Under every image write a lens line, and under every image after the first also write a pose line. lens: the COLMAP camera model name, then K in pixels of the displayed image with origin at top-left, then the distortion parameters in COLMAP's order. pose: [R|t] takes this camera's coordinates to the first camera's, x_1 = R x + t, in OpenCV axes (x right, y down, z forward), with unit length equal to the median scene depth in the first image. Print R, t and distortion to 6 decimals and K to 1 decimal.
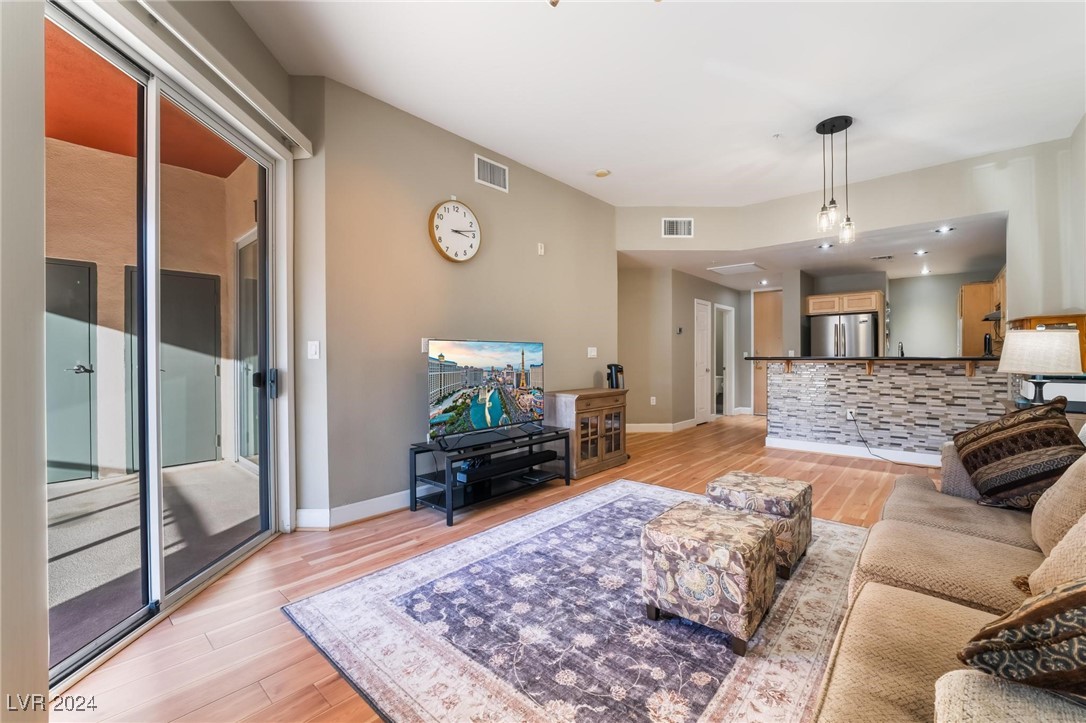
lens RADIAL K [[450.7, 0, 542.5], [0, 450.7, 359.9], [0, 0, 1]] dist [-0.015804, 0.000093]
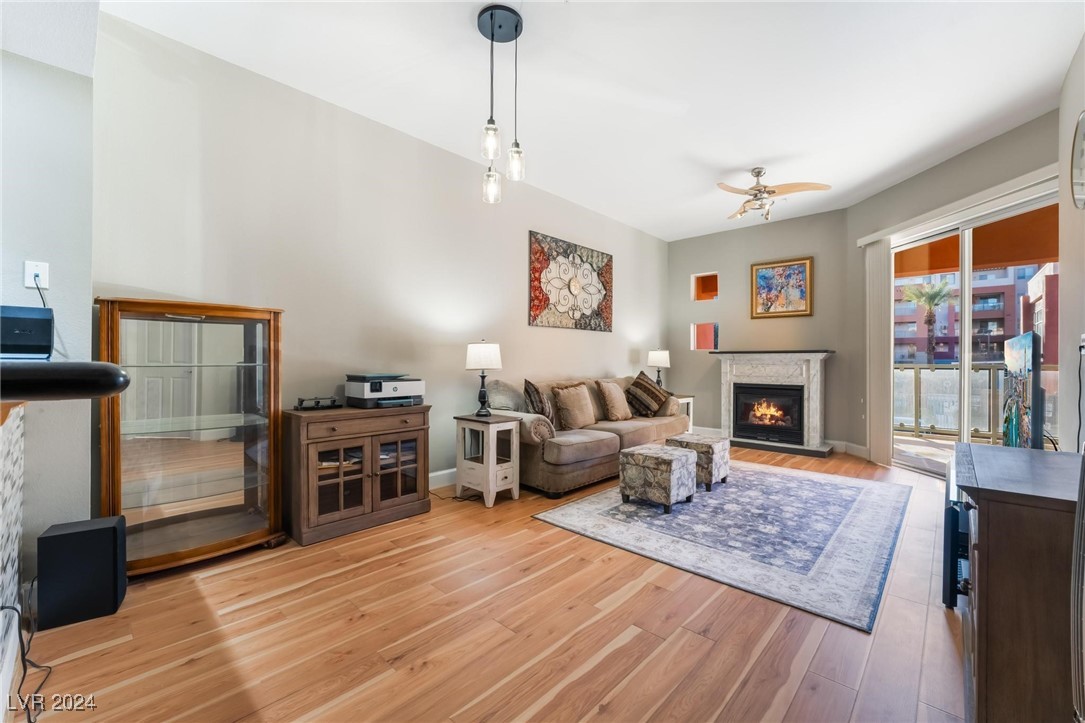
lens RADIAL K [[440.6, 0, 542.5], [0, 440.6, 361.5], [0, 0, 1]] dist [-0.016169, -0.000048]
pose [[-0.999686, 0.000550, 0.025037, 0.432161], [0.000825, 0.999939, 0.010975, -0.008528], [-0.025030, 0.010992, -0.999626, 1.269167]]
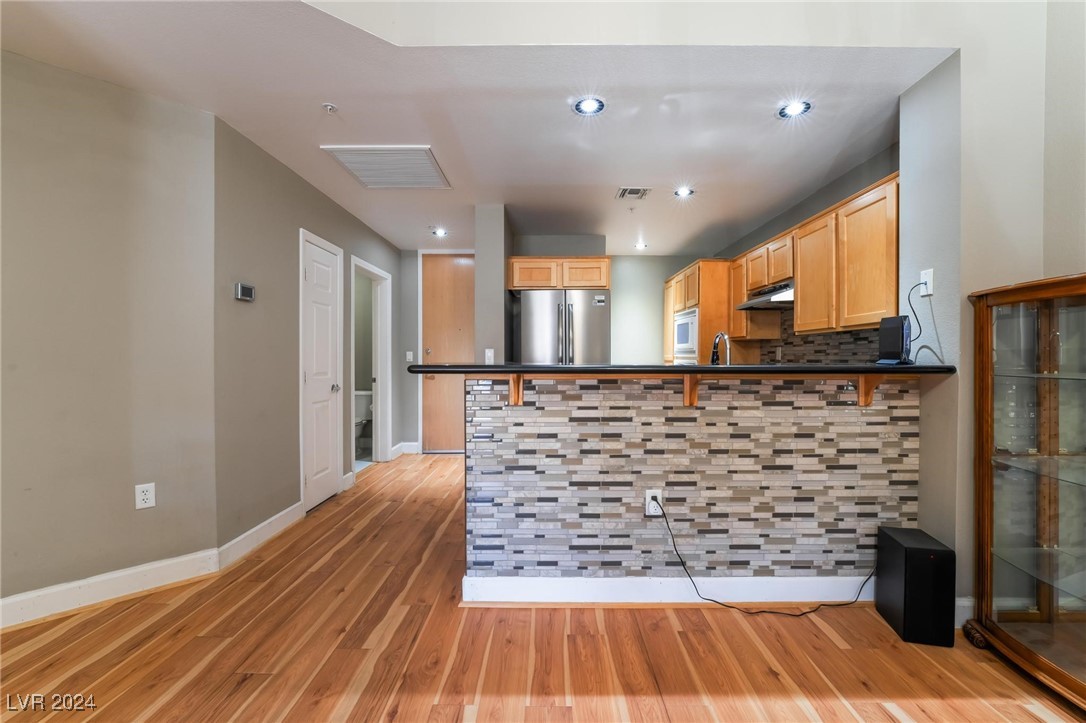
lens RADIAL K [[444.2, 0, 544.1], [0, 444.2, 360.4], [0, 0, 1]] dist [-0.015395, 0.000020]
pose [[0.751850, -0.002922, 0.659328, 0.360275], [0.001780, 0.999996, 0.002402, -0.012214], [-0.659332, -0.000633, 0.751852, 0.799725]]
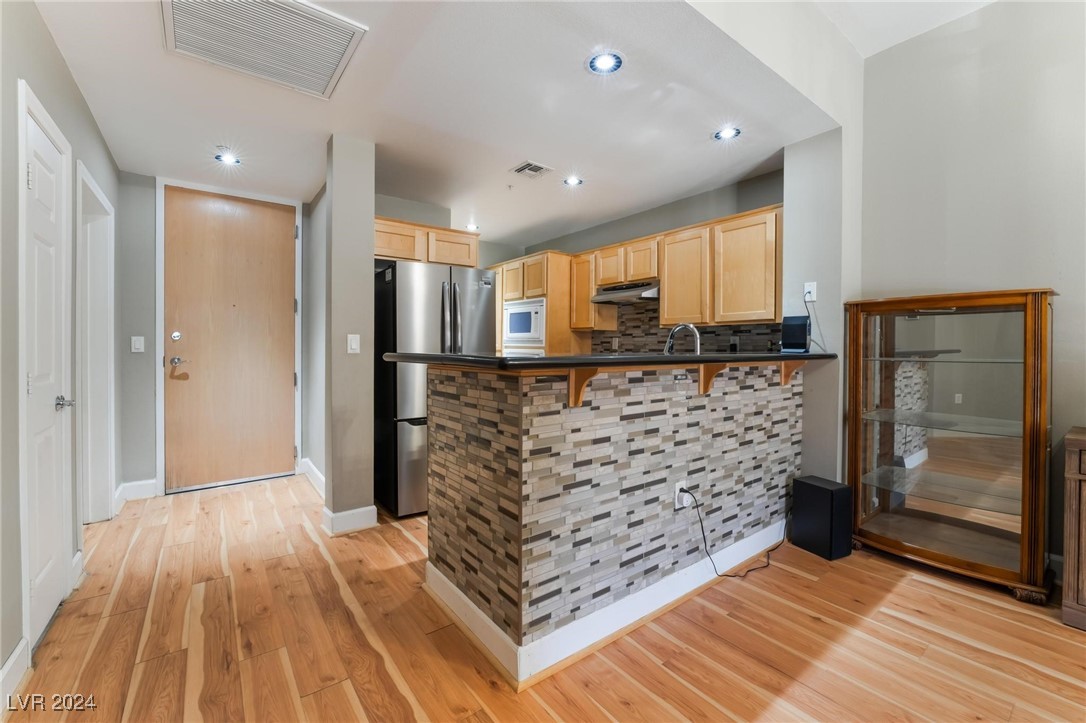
lens RADIAL K [[448.8, 0, 545.1], [0, 448.8, 351.9], [0, 0, 1]] dist [-0.014145, 0.000426]
pose [[0.192764, -0.008474, 0.981208, 0.279765], [0.000973, 0.999964, 0.008445, -0.012908], [-0.981245, -0.000673, 0.192766, 1.101603]]
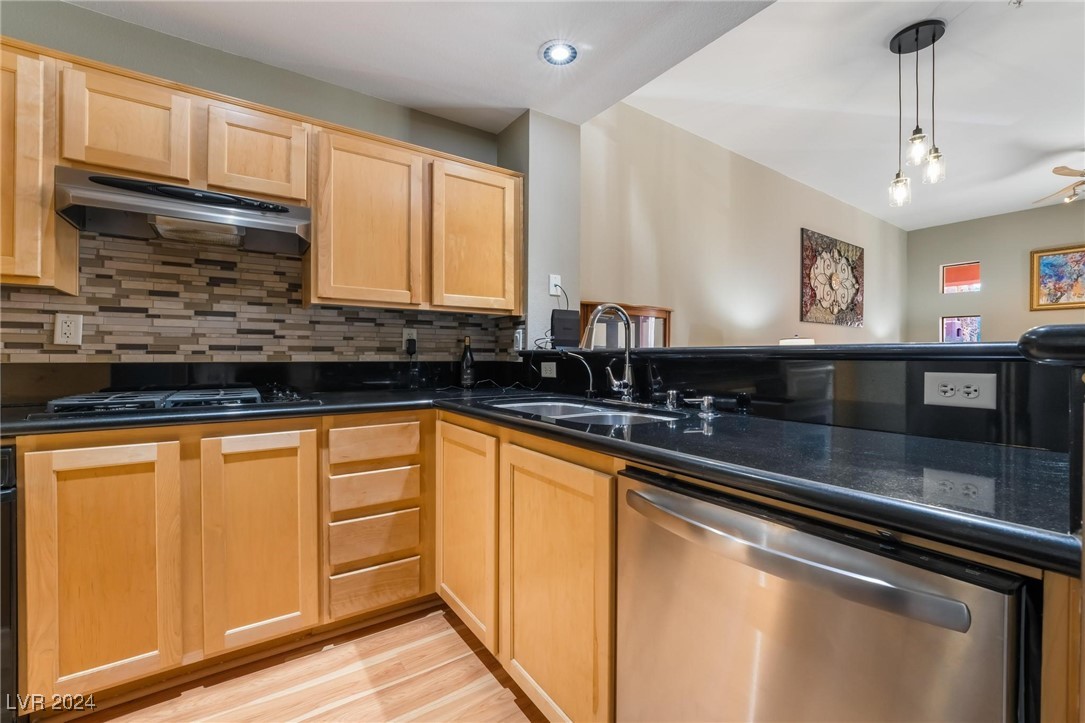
lens RADIAL K [[453.9, 0, 550.6], [0, 453.9, 361.4], [0, 0, 1]] dist [-0.011872, 0.000761]
pose [[-0.971234, -0.002856, 0.238108, 0.792083], [-0.000583, 0.999954, 0.009615, 0.000108], [-0.238124, 0.009200, -0.971191, 1.403448]]
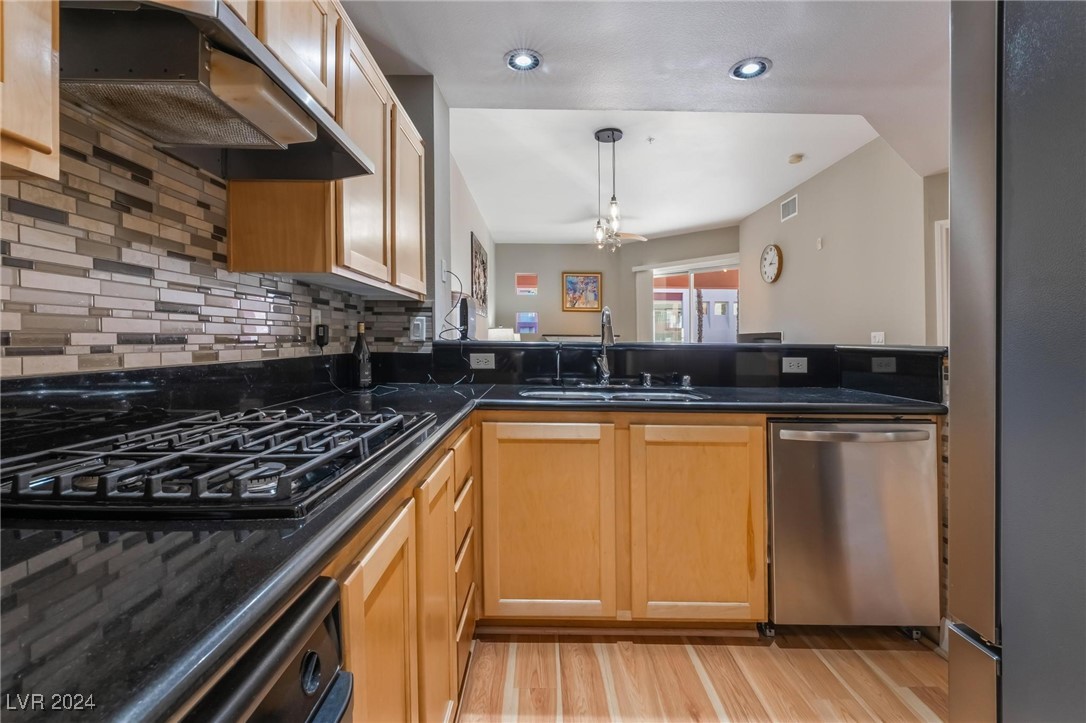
lens RADIAL K [[486.8, 0, 540.8], [0, 486.8, 333.3], [0, 0, 1]] dist [-0.002001, -0.000239]
pose [[-0.746724, -0.013793, -0.664991, 1.203043], [-0.008722, 0.999902, -0.010945, -0.010216], [0.665077, -0.002372, -0.746771, 1.356706]]
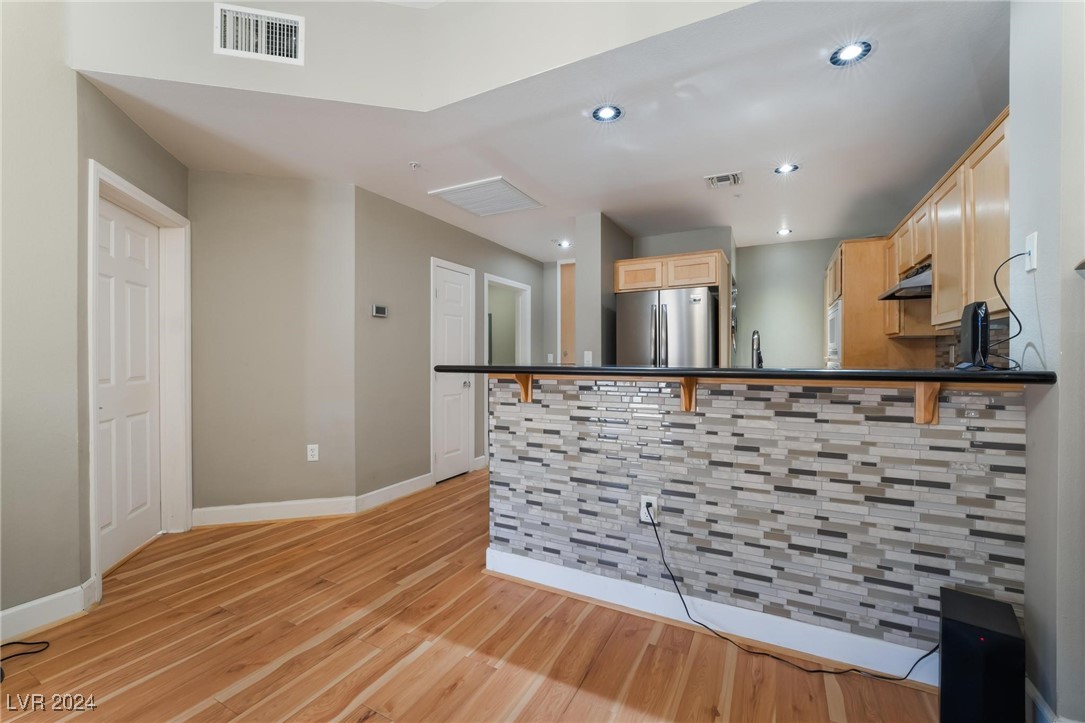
lens RADIAL K [[442.7, 0, 546.0], [0, 442.7, 359.7], [0, 0, 1]] dist [-0.015226, 0.000448]
pose [[0.969600, 0.002340, 0.244684, 0.529967], [-0.001666, 0.999994, -0.002962, -0.012261], [-0.244690, 0.002464, 0.969598, 0.671360]]
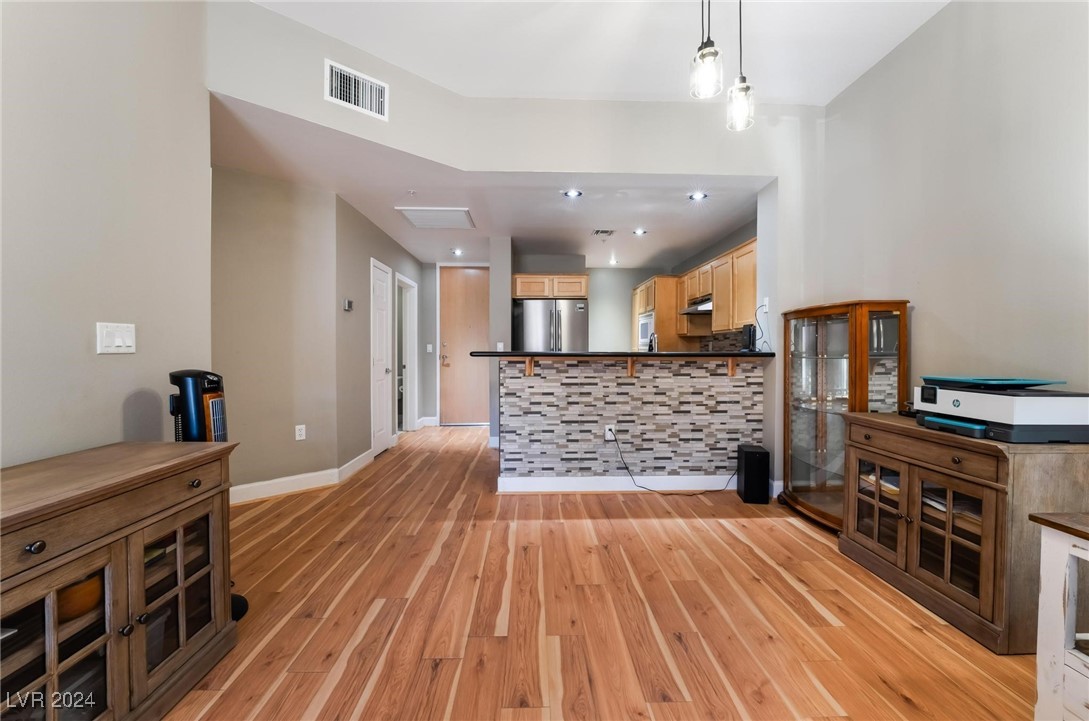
lens RADIAL K [[451.9, 0, 544.0], [0, 451.9, 358.8], [0, 0, 1]] dist [-0.015804, 0.000093]
pose [[0.726560, -0.009251, 0.687041, 0.125874], [0.000505, 0.999916, 0.012930, -0.005263], [-0.687103, -0.009047, 0.726503, 0.580776]]
